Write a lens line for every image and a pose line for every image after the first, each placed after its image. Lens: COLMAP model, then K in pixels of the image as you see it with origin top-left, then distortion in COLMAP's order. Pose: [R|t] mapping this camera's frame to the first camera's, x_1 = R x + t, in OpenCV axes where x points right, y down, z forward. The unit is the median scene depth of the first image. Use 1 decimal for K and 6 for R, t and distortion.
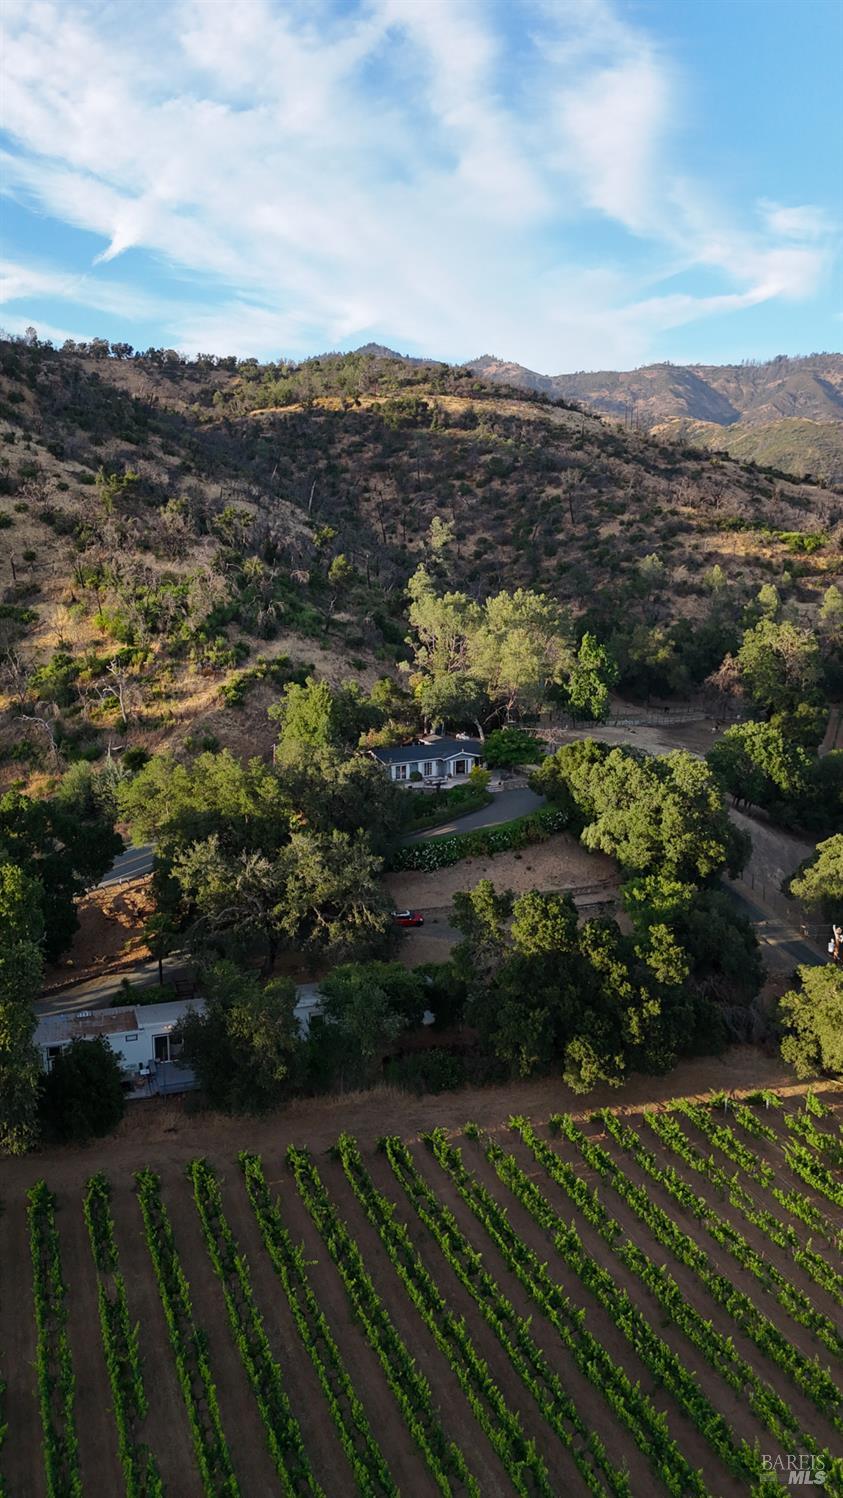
lens RADIAL K [[1119.1, 0, 415.1], [0, 1119.1, 752.8], [0, 0, 1]] dist [0.059985, -0.060001]
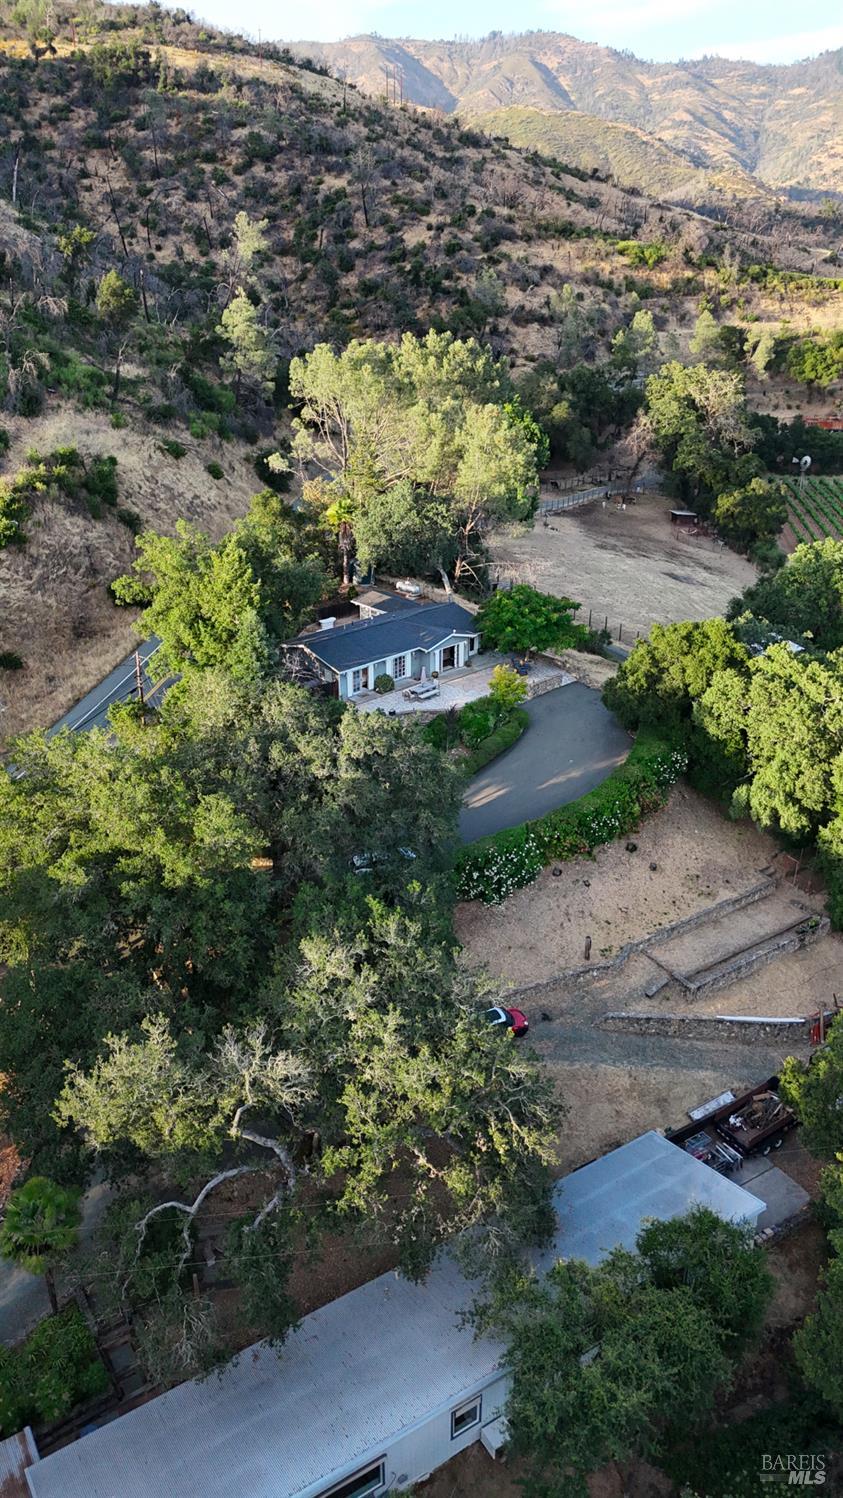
lens RADIAL K [[1119.1, 0, 427.7], [0, 1119.1, 759.8], [0, 0, 1]] dist [0.059985, -0.060001]
pose [[0.967039, -0.102606, 0.233041, -0.044763], [0.044898, 0.969587, 0.240592, -0.030391], [-0.250640, -0.222198, 0.942235, 0.158860]]
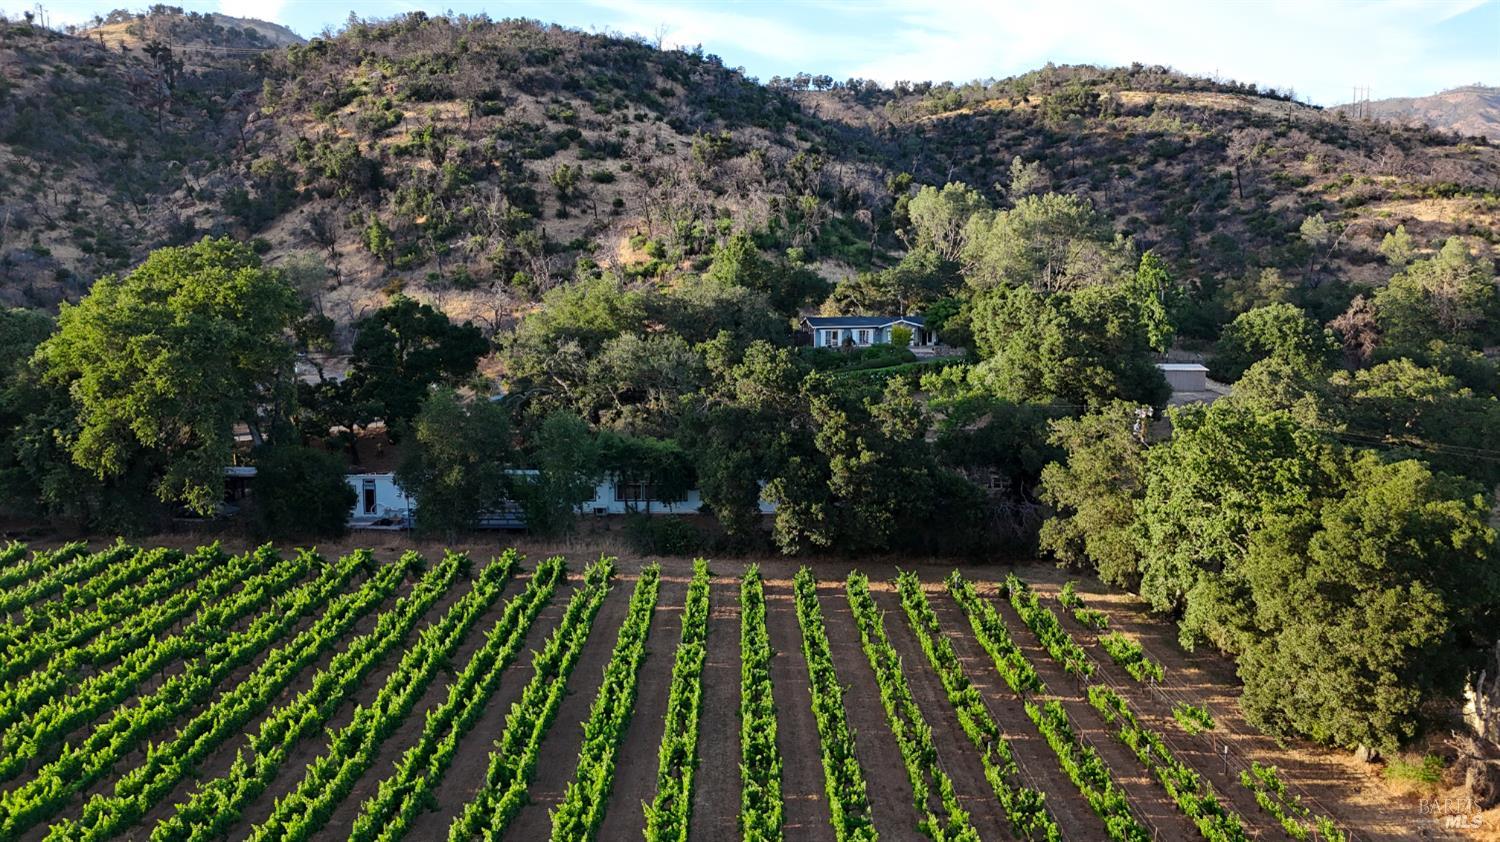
lens RADIAL K [[1120.6, 0, 736.1], [0, 1120.6, 408.2], [0, 0, 1]] dist [0.059985, -0.060001]
pose [[0.934316, 0.034952, -0.354728, 0.093503], [-0.065271, 0.995130, -0.073867, 0.057088], [0.350418, 0.092169, 0.932047, 0.032971]]
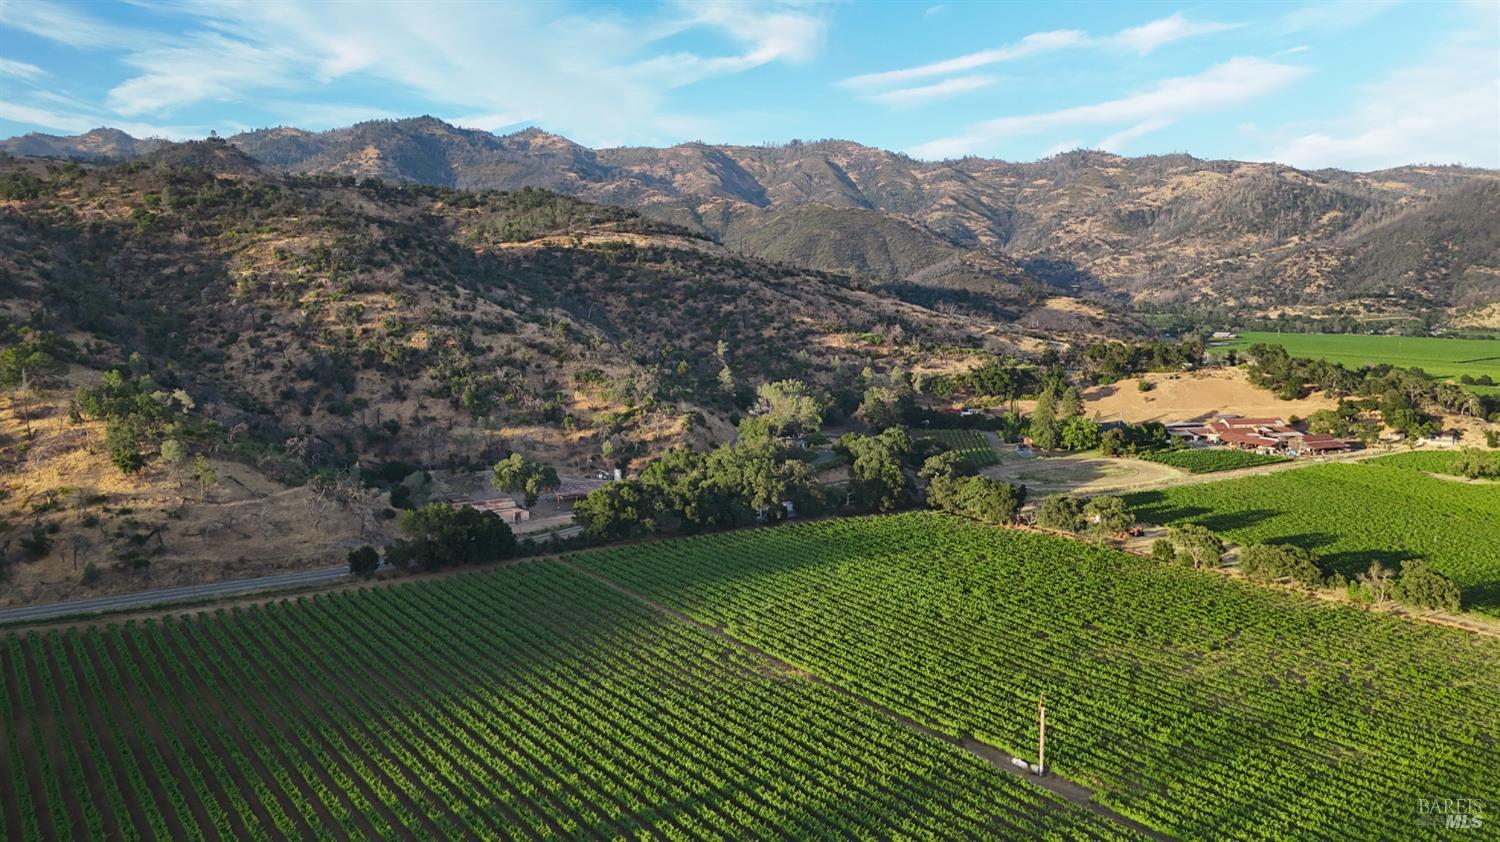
lens RADIAL K [[1120.6, 0, 751.0], [0, 1120.6, 419.7], [0, 0, 1]] dist [0.059985, -0.060001]
pose [[0.963989, -0.033525, 0.263822, -0.311616], [0.052920, 0.996365, -0.066755, 0.048037], [-0.260625, 0.078313, 0.962259, -0.638798]]
